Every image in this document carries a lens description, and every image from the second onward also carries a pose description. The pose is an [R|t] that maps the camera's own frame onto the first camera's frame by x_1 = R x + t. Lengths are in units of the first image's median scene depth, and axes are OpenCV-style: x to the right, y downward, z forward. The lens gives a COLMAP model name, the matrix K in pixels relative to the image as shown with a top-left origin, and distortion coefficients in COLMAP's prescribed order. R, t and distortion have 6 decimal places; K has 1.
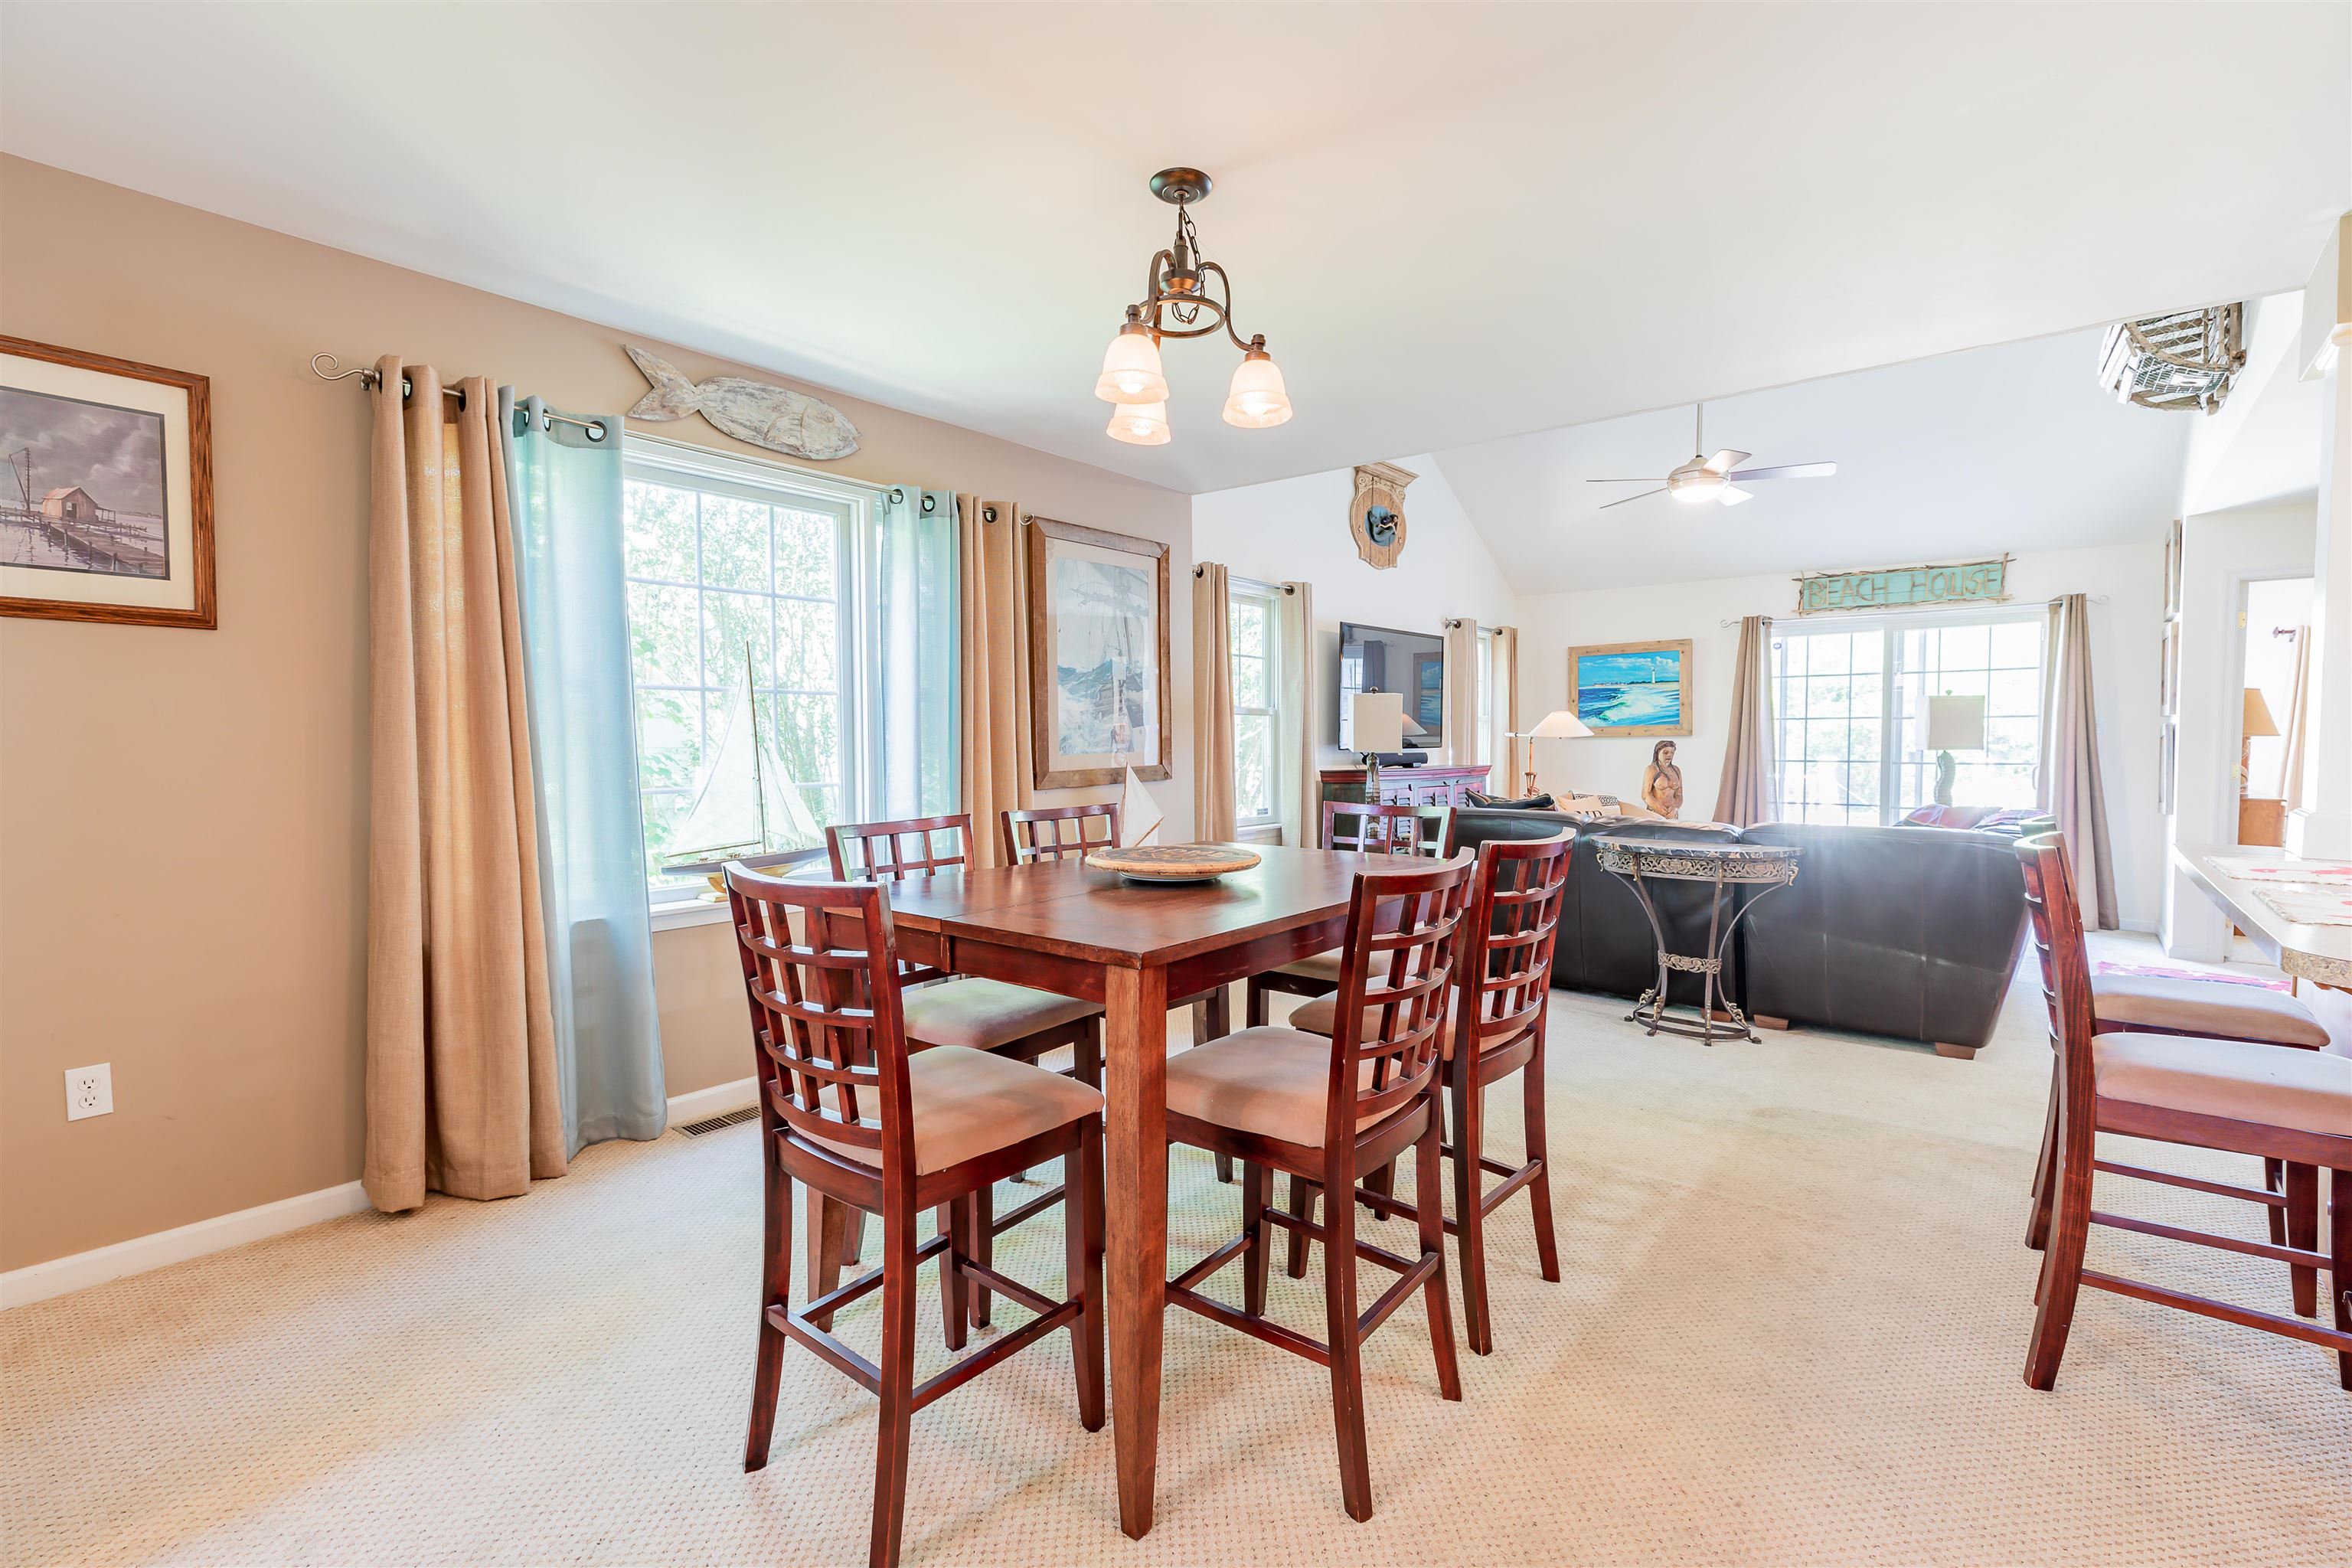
lens RADIAL K [[1053.6, 0, 1158.6], [0, 1053.6, 779.7], [0, 0, 1]] dist [0.003666, 0.000002]
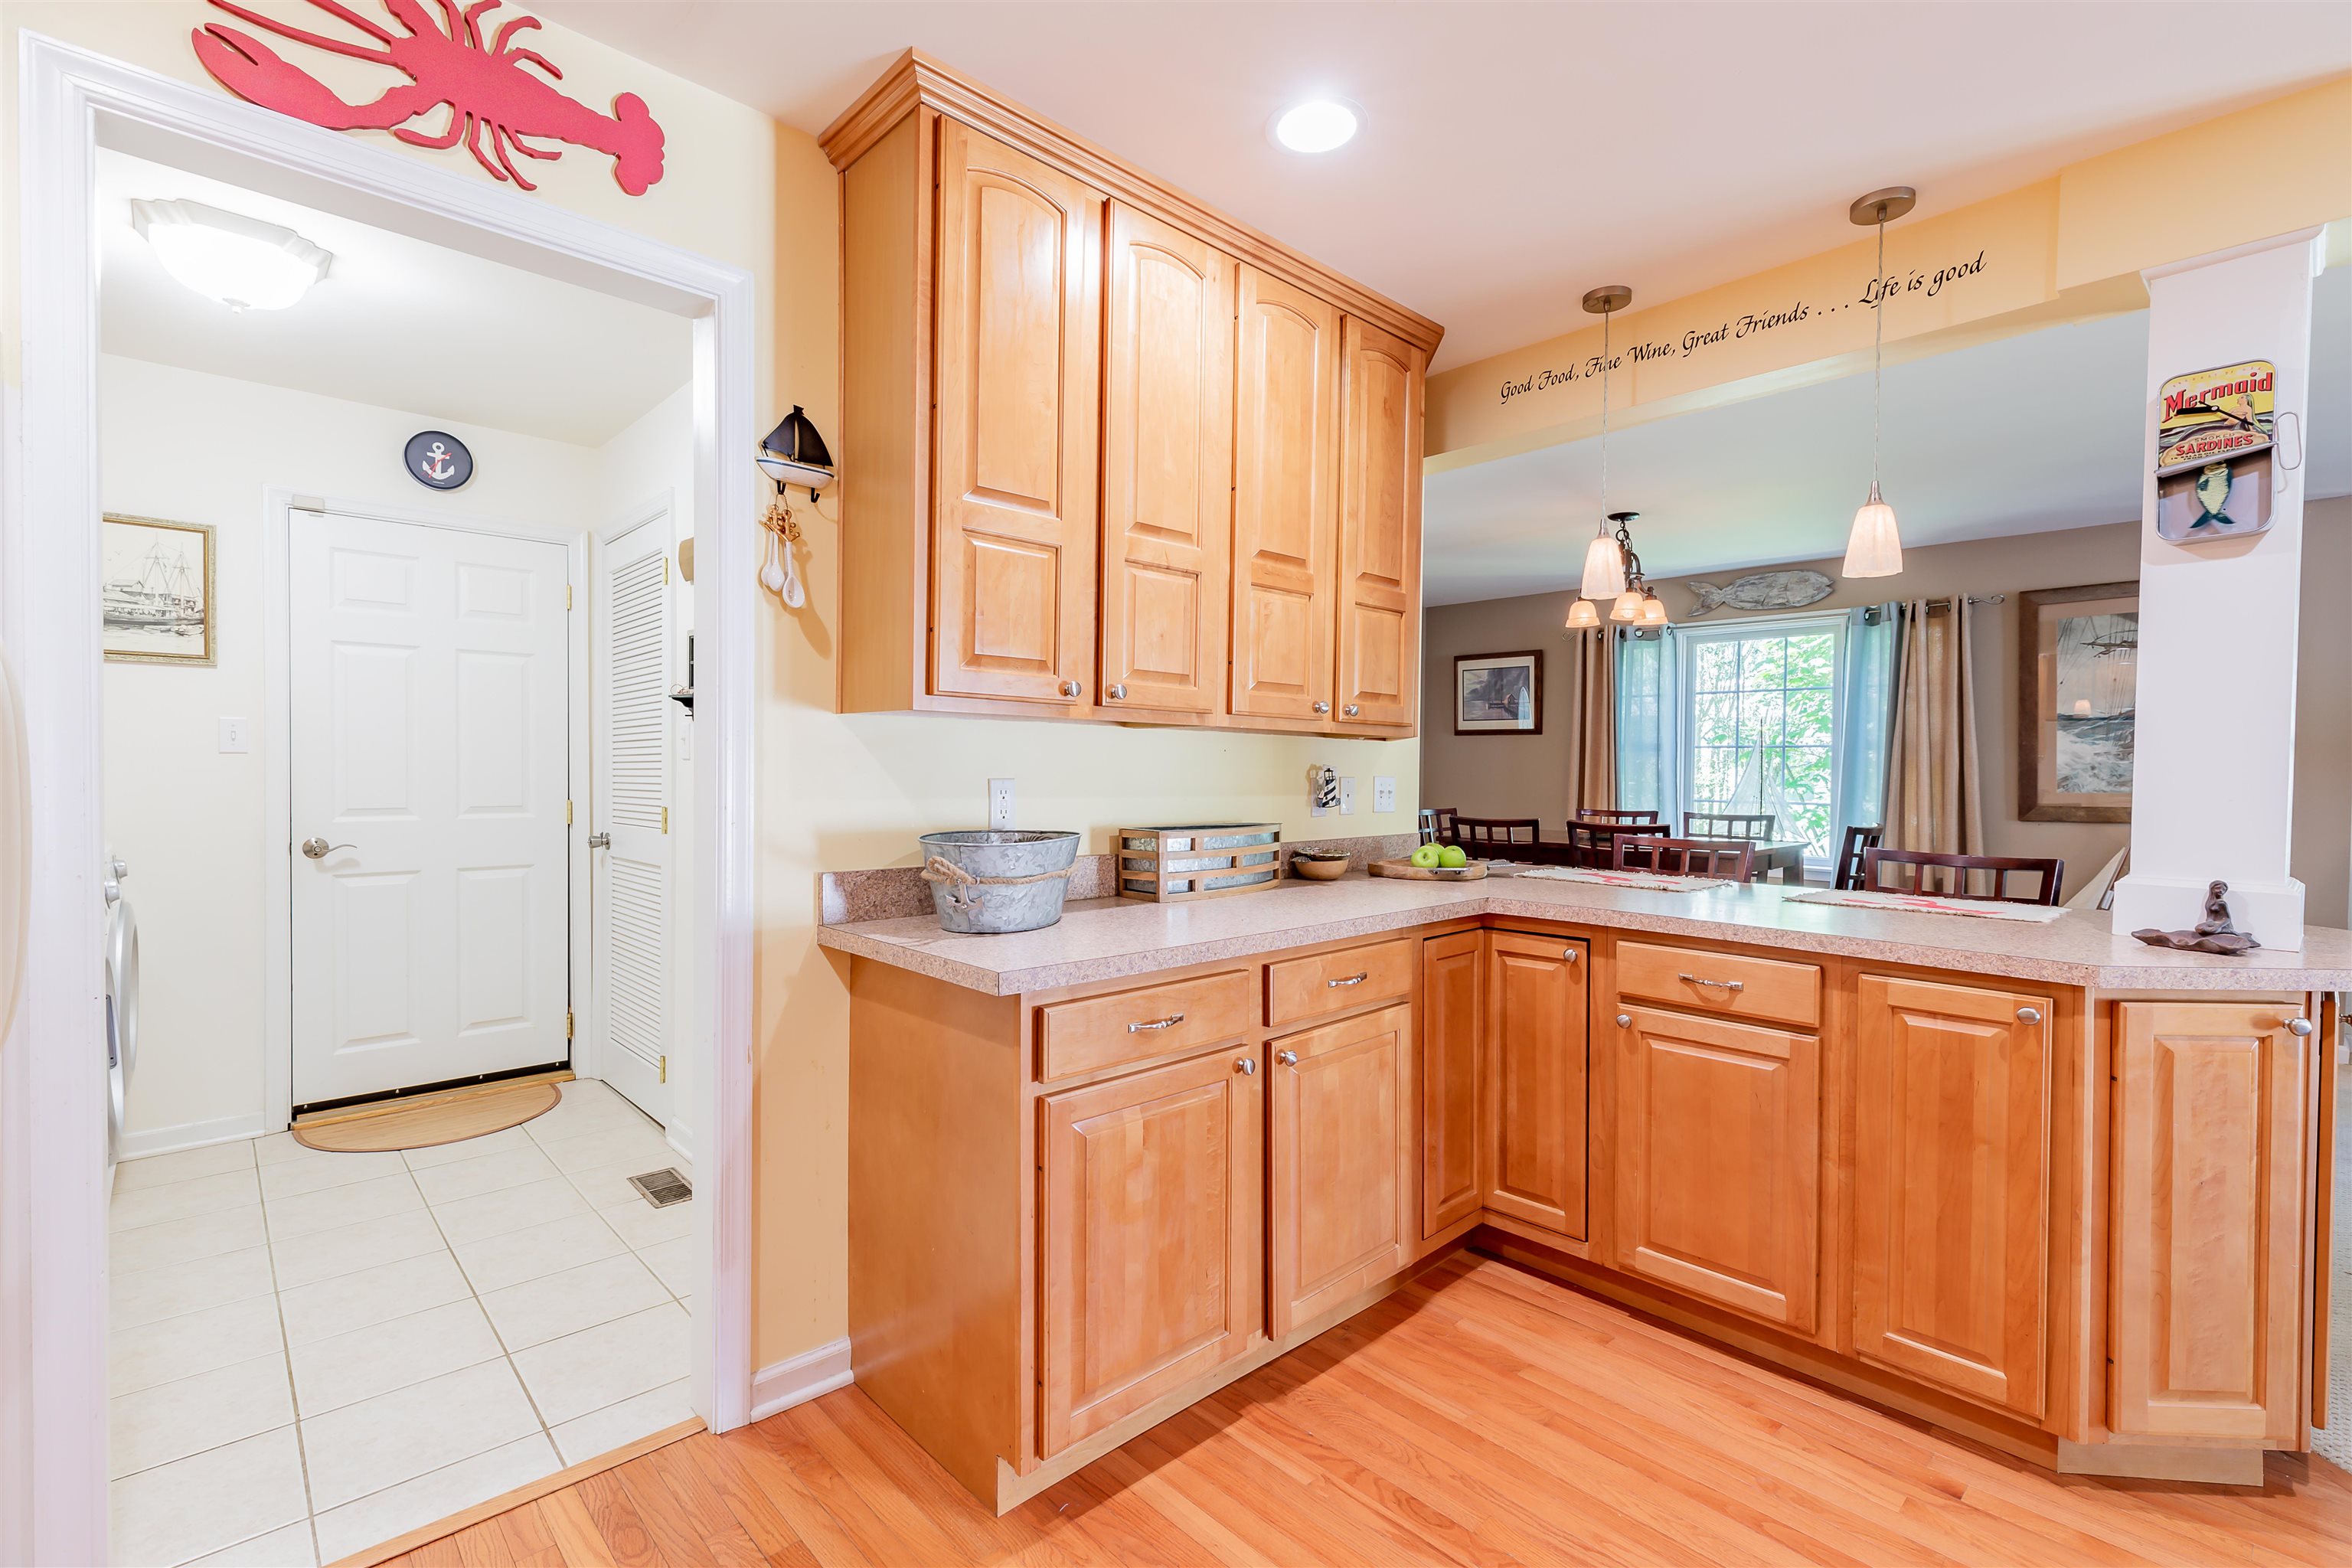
lens RADIAL K [[1048.3, 0, 1172.7], [0, 1048.3, 785.2], [0, 0, 1]] dist [0.004198, 0.000636]
pose [[-0.120894, 0.015492, -0.992545, 0.704472], [-0.049950, 0.998517, 0.021669, -0.004805], [0.991408, 0.052198, -0.119941, 0.116111]]
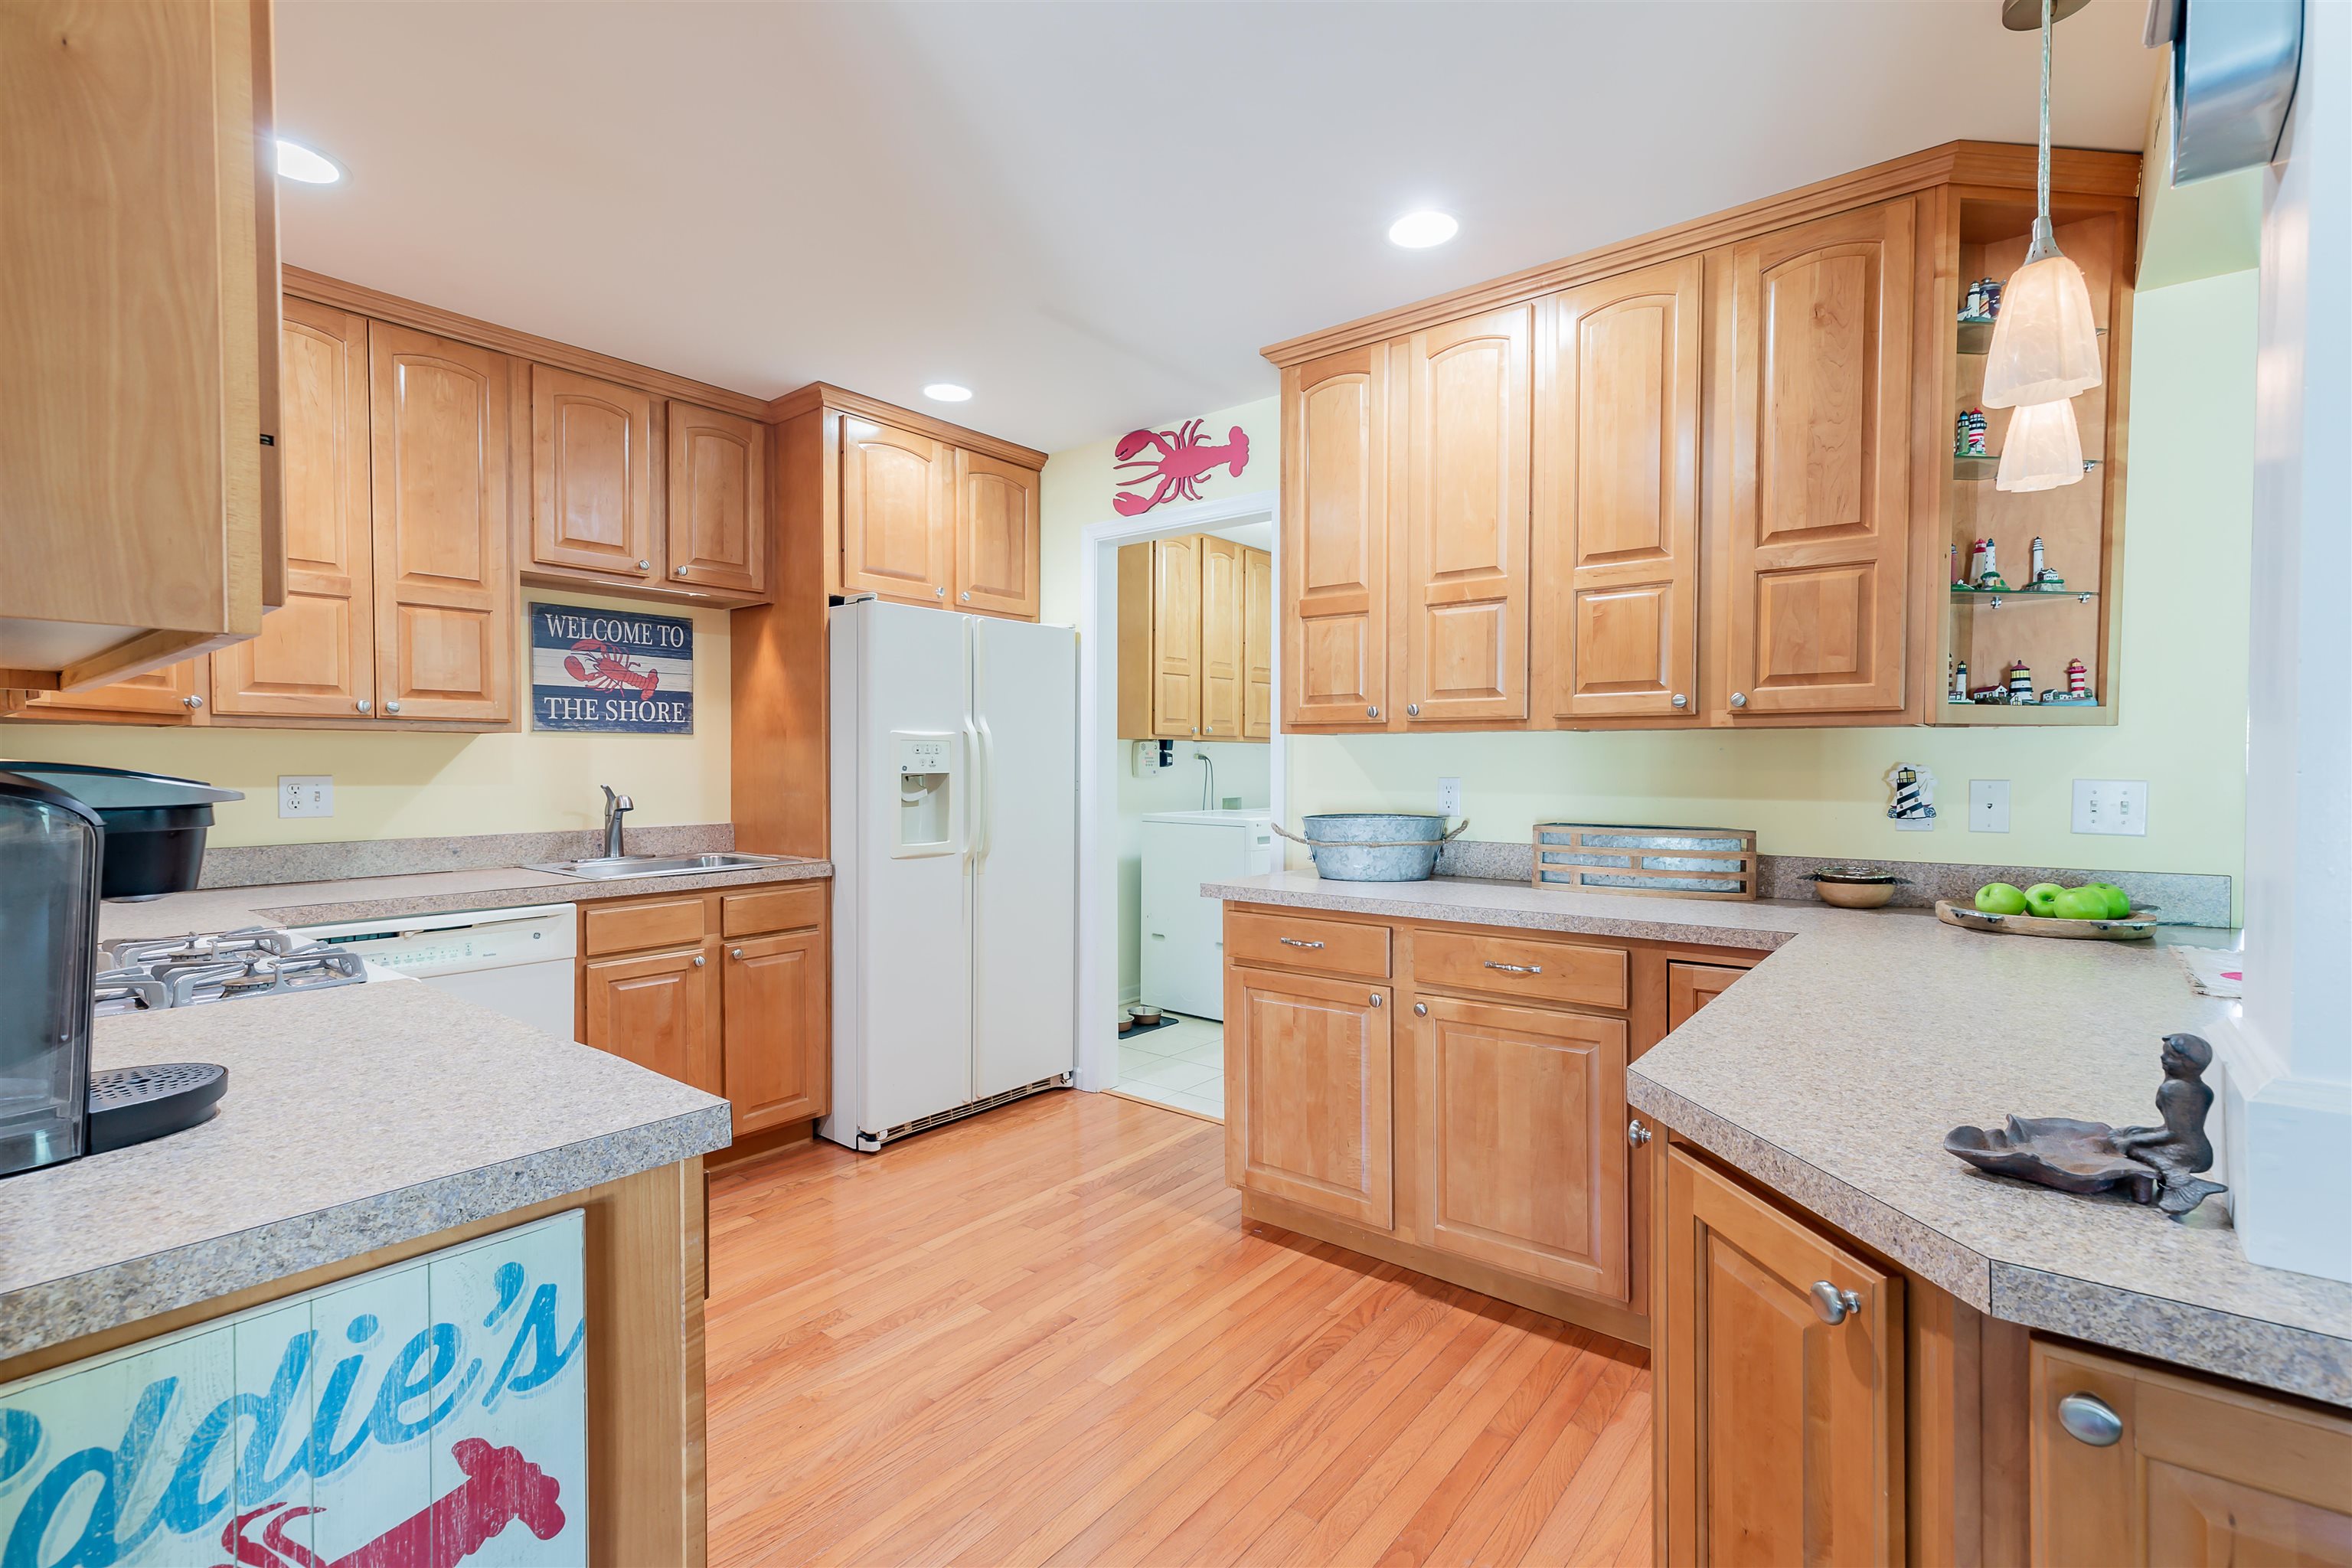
lens RADIAL K [[1053.6, 0, 1158.6], [0, 1053.6, 779.7], [0, 0, 1]] dist [0.003666, 0.000002]
pose [[-0.999958, -0.001712, -0.009030, 0.516075], [-0.002198, 0.998531, 0.054136, -0.018312], [0.008924, 0.054154, -0.998493, 0.438391]]
